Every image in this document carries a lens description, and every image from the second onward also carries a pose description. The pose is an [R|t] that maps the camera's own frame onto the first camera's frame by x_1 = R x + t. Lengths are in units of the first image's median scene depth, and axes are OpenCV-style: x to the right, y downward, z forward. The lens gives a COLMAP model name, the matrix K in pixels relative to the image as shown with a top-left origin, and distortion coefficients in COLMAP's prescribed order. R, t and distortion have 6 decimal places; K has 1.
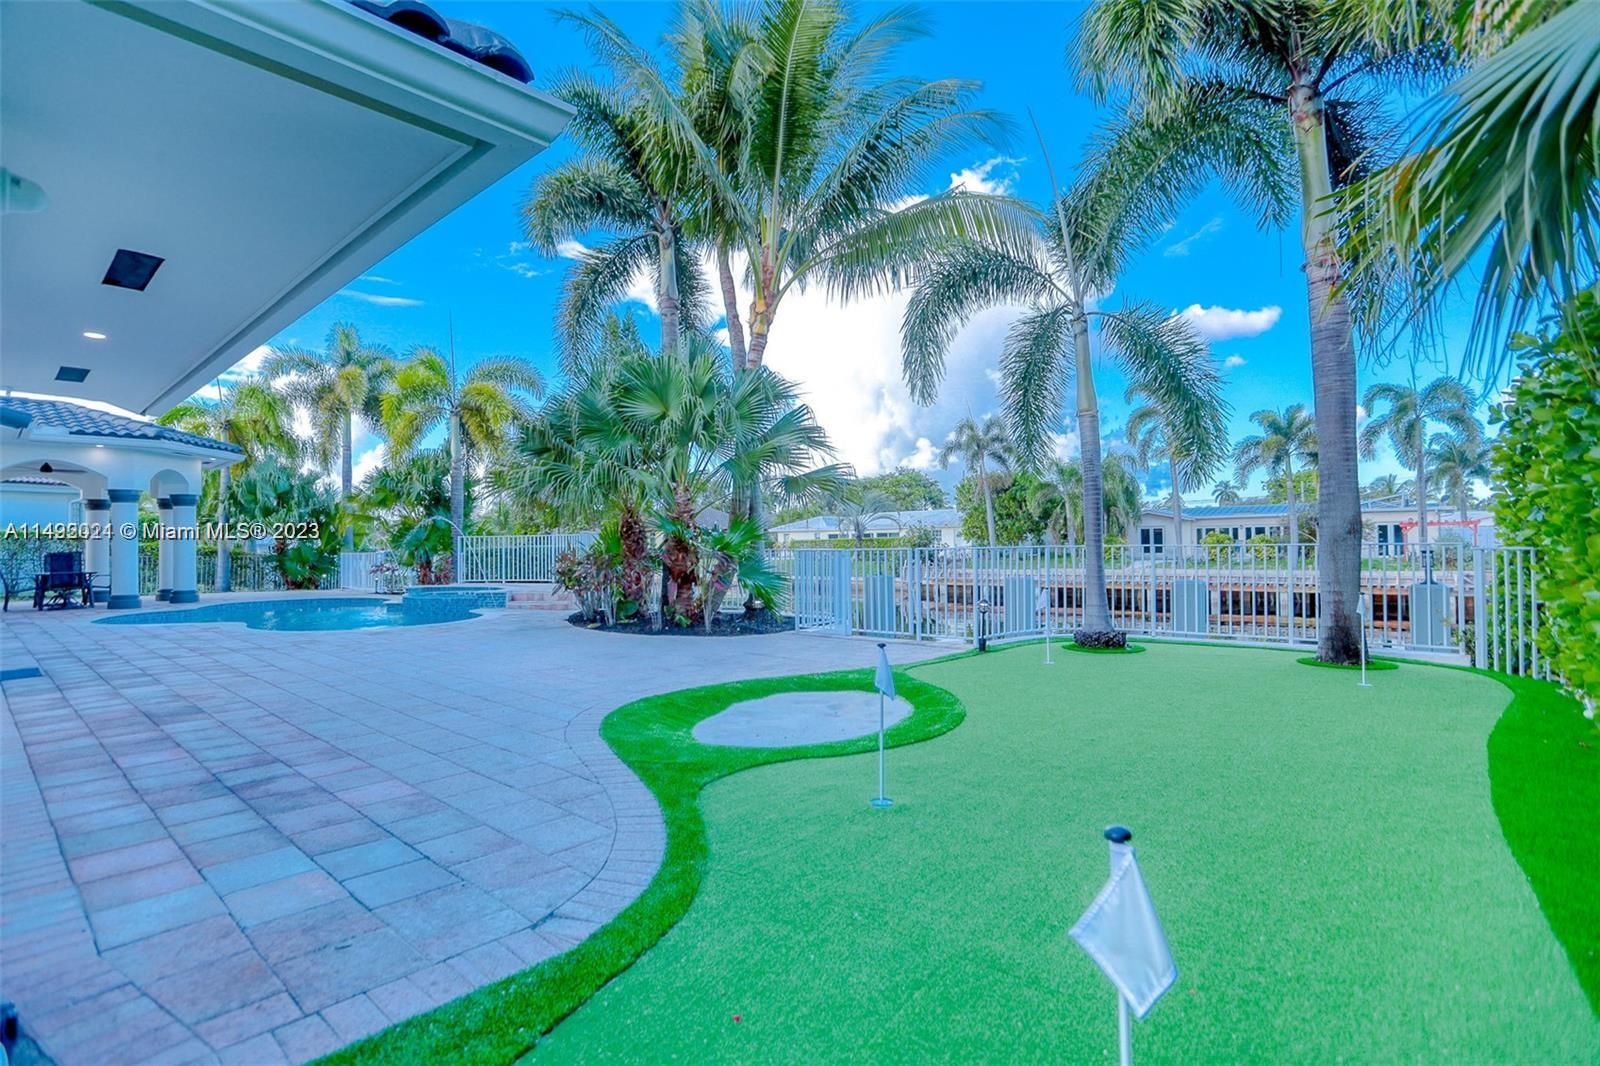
lens RADIAL K [[774.1, 0, 793.8], [0, 774.1, 526.8], [0, 0, 1]] dist [-0.075748, 0.033514]
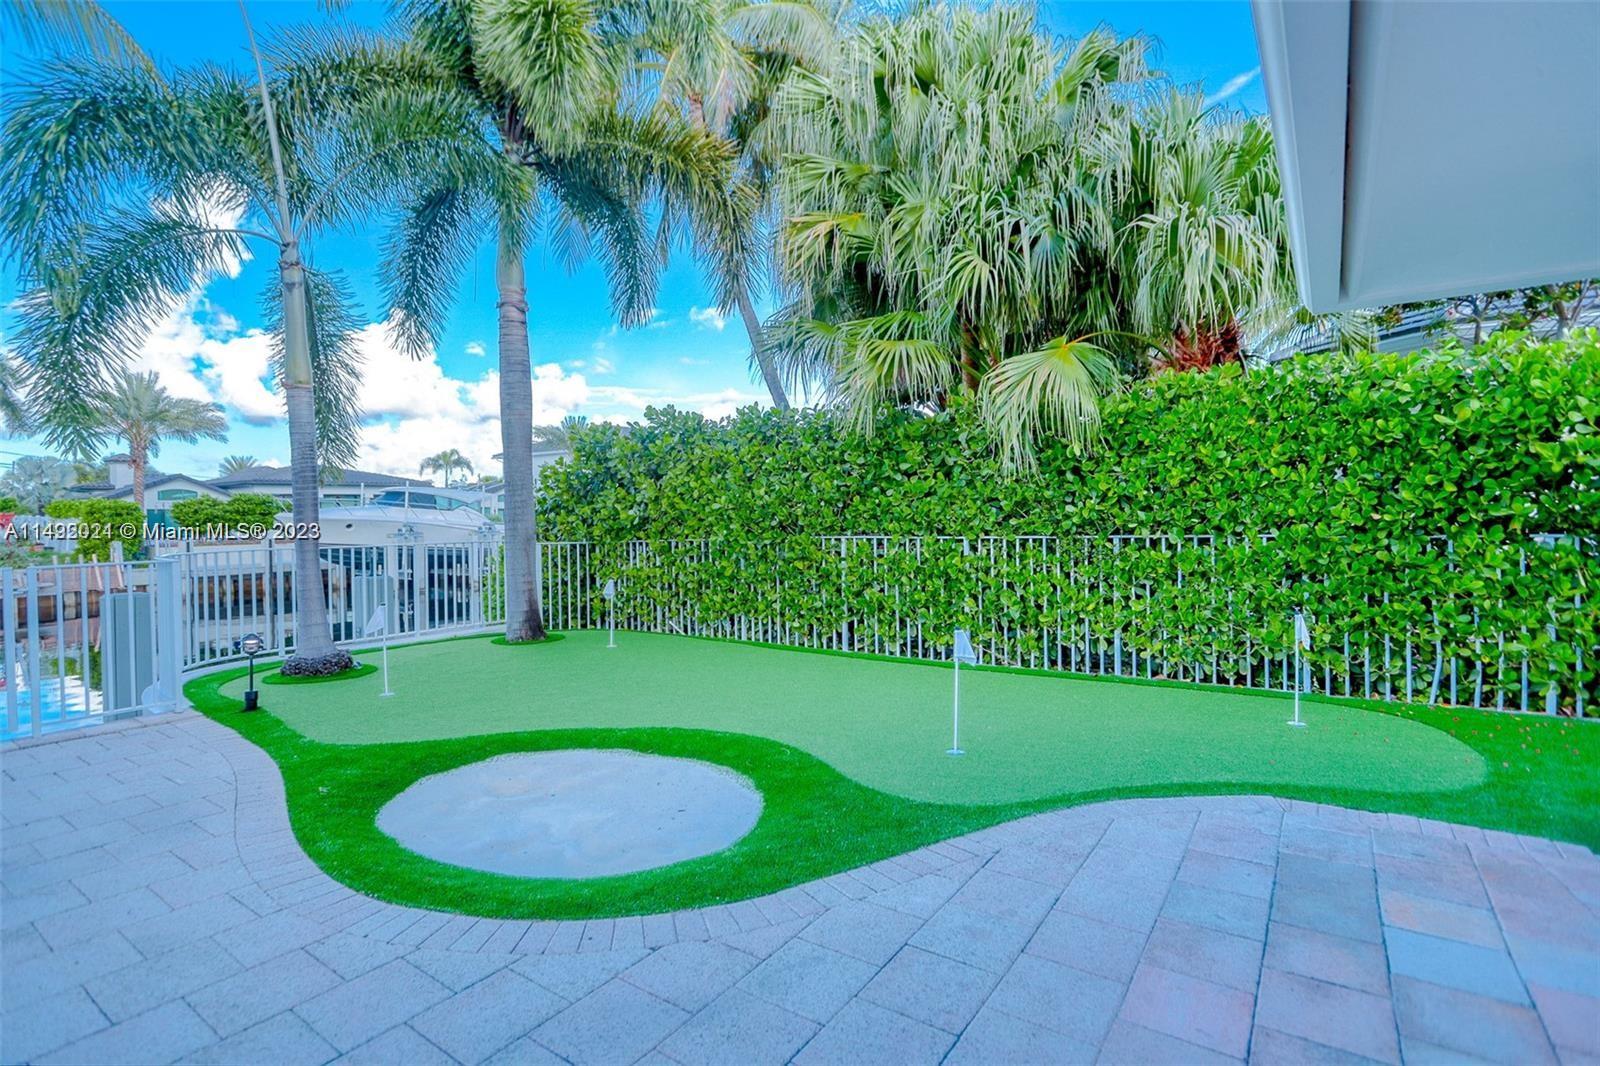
lens RADIAL K [[774.1, 0, 793.8], [0, 774.1, 526.8], [0, 0, 1]] dist [-0.075748, 0.033514]
pose [[-0.113236, 0.014387, 0.993464, -1.231567], [0.000777, 0.999896, -0.014392, -0.002243], [-0.993568, -0.000858, -0.113236, 1.540934]]
